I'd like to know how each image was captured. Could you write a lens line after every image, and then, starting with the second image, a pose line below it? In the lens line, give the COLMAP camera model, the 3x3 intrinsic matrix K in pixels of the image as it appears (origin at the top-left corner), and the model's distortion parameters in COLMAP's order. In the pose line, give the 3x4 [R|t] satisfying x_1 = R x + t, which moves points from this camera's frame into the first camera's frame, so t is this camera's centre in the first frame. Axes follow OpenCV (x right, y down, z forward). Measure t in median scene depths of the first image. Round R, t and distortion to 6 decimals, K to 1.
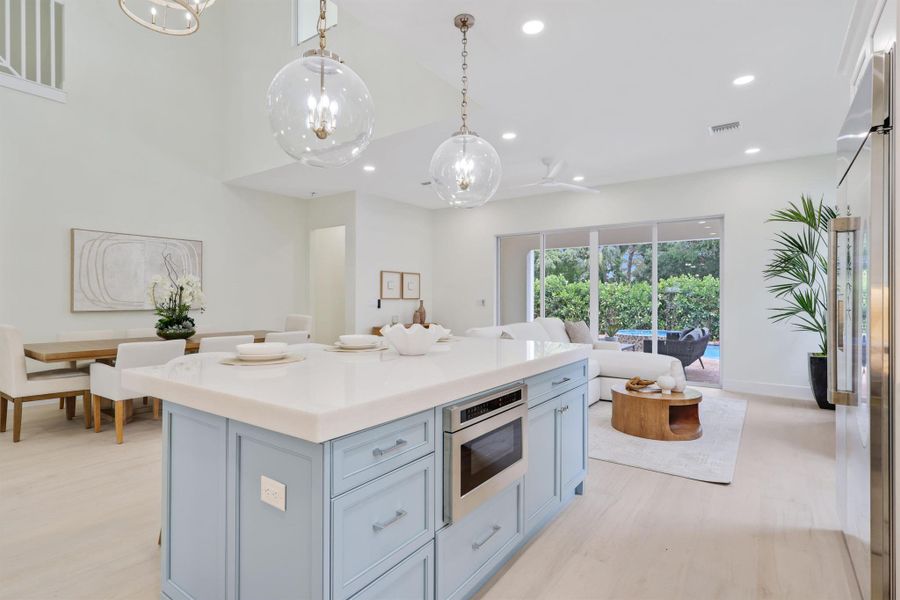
lens RADIAL K [[449.0, 0, 450.0], [0, 449.0, 300.0], [0, 0, 1]] dist [-0.001279, -0.001299]
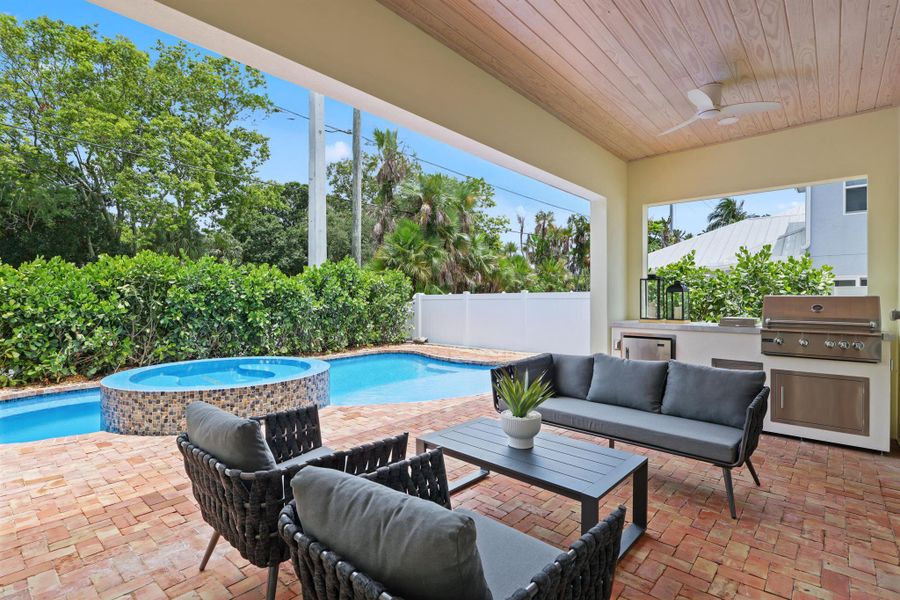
lens RADIAL K [[433.8, 0, 450.0], [0, 433.8, 300.0], [0, 0, 1]] dist [0.000947, 0.000457]
pose [[0.110104, -0.008909, 0.993880, 0.103261], [0.006082, 0.999947, 0.008289, 0.003996], [-0.993901, 0.005132, 0.110153, 1.636163]]
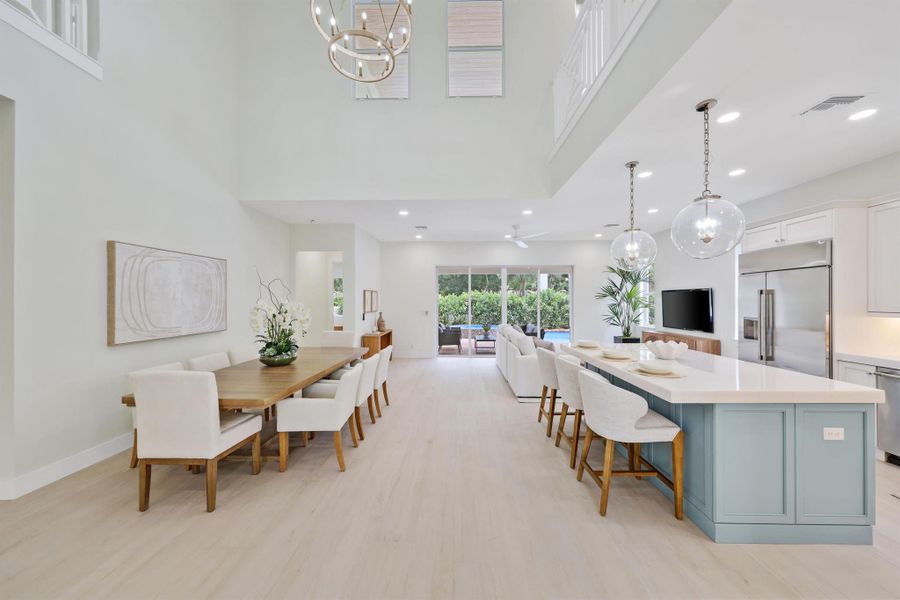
lens RADIAL K [[326.4, 0, 451.3], [0, 326.4, 300.7], [0, 0, 1]] dist [0.000623, 0.000190]
pose [[0.827056, -0.004712, 0.562100, -0.637266], [0.005728, 0.999984, -0.000046, -0.047196], [-0.562090, 0.003257, 0.827070, 0.172845]]
